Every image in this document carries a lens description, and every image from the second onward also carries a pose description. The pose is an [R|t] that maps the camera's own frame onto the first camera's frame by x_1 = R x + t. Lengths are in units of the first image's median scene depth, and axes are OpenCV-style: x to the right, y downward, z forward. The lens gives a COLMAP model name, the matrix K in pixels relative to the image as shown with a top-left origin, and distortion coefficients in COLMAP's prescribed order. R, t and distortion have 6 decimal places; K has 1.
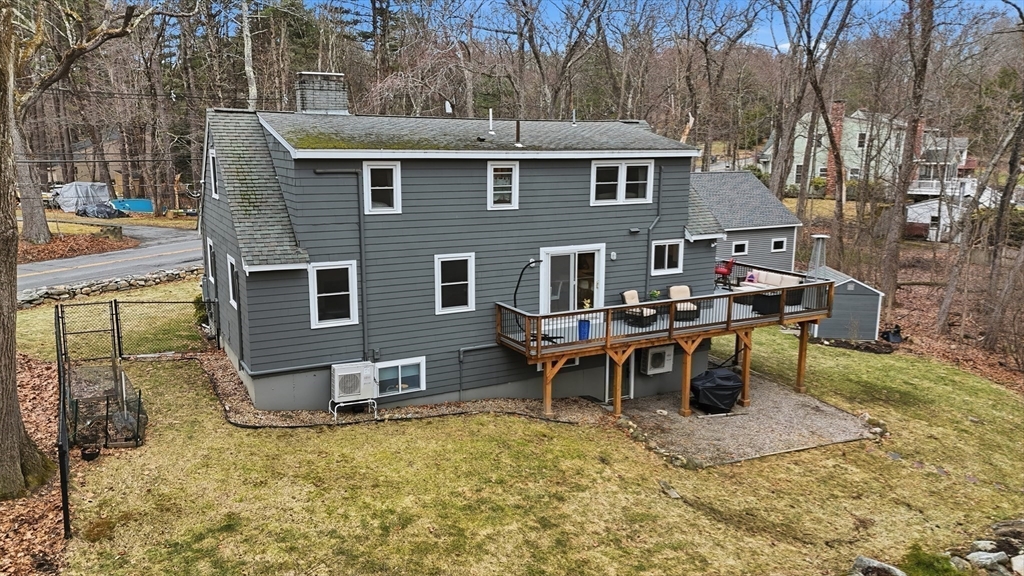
lens RADIAL K [[748.0, 0, 512.0], [0, 748.0, 288.0], [0, 0, 1]] dist [0.094668, -0.092307]
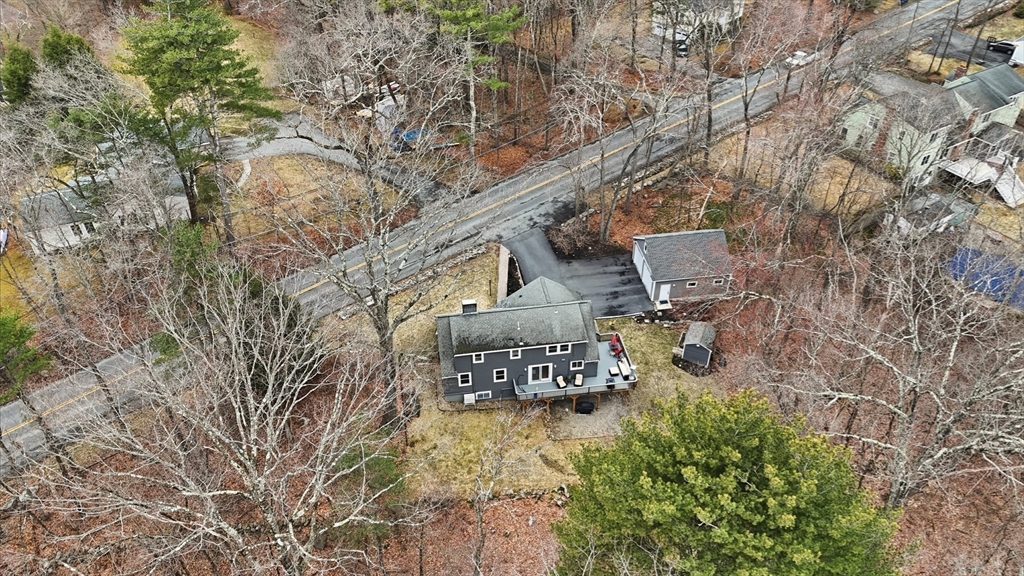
lens RADIAL K [[748.0, 0, 512.0], [0, 748.0, 288.0], [0, 0, 1]] dist [0.094668, -0.092307]
pose [[0.939563, 0.203899, -0.275038, 0.833933], [-0.050146, 0.876614, 0.478573, -1.993762], [0.338684, -0.435858, 0.833859, -1.662989]]
